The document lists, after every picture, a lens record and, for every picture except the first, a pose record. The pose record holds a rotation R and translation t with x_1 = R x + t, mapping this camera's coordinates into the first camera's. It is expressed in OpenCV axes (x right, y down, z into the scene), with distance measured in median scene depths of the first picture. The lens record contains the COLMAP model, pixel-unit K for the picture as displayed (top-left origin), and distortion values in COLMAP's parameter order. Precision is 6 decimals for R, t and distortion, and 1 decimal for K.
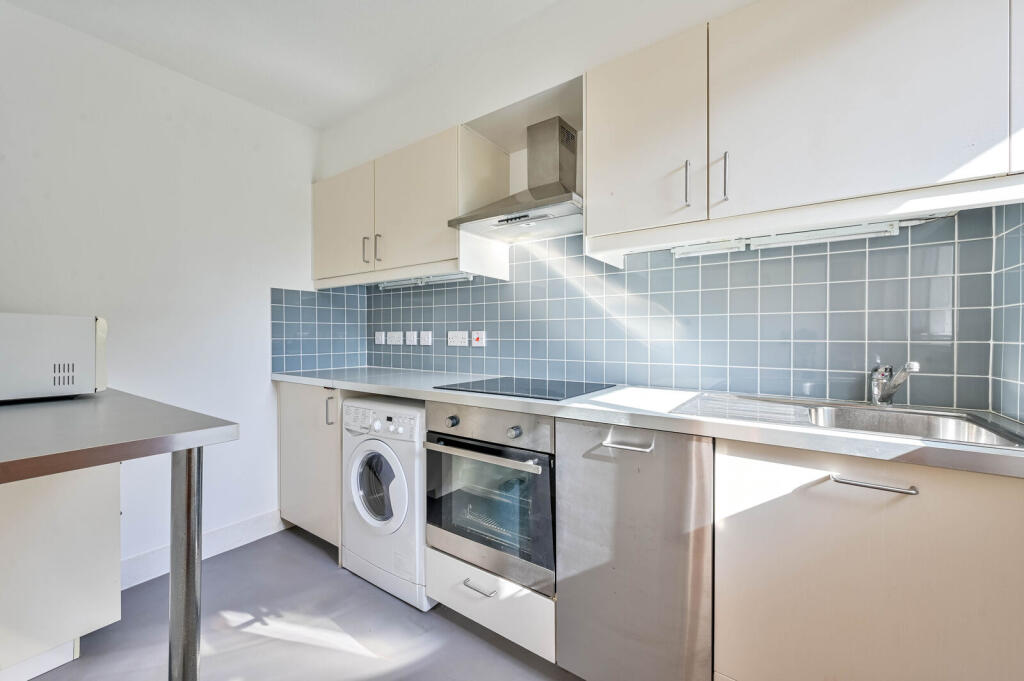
lens RADIAL K [[398.7, 0, 510.2], [0, 398.7, 337.7], [0, 0, 1]] dist [0.000089, -0.000091]
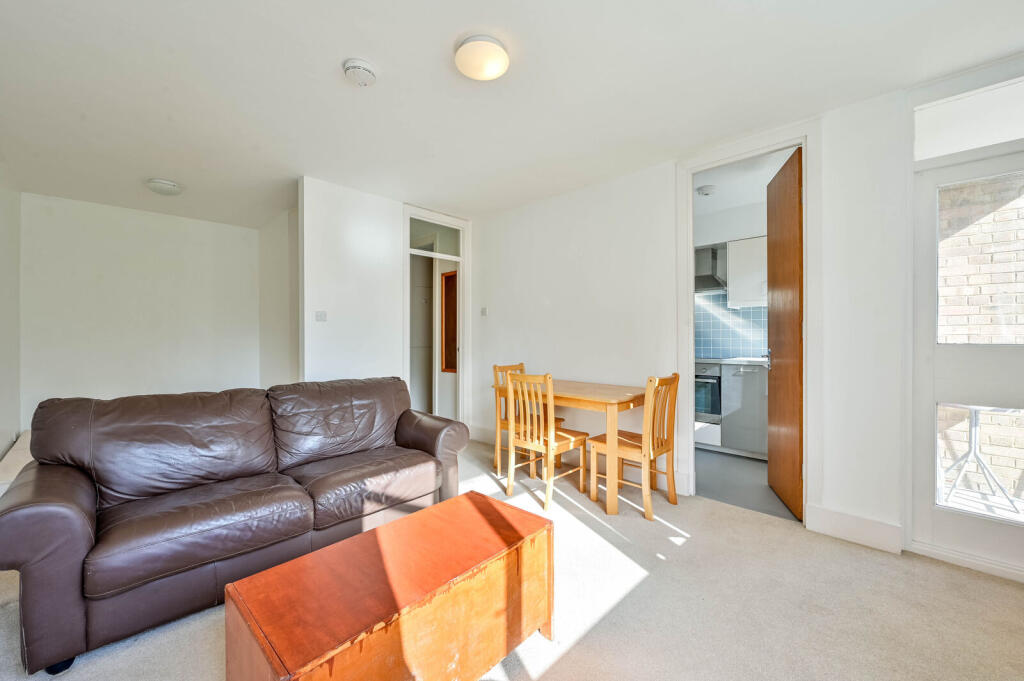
lens RADIAL K [[398.7, 0, 516.6], [0, 398.7, 341.0], [0, 0, 1]] dist [0.000089, -0.000091]
pose [[0.988931, -0.005616, -0.148272, -0.961010], [0.005762, 0.999983, 0.000551, 0.014742], [0.148267, -0.001399, 0.988946, -2.202211]]
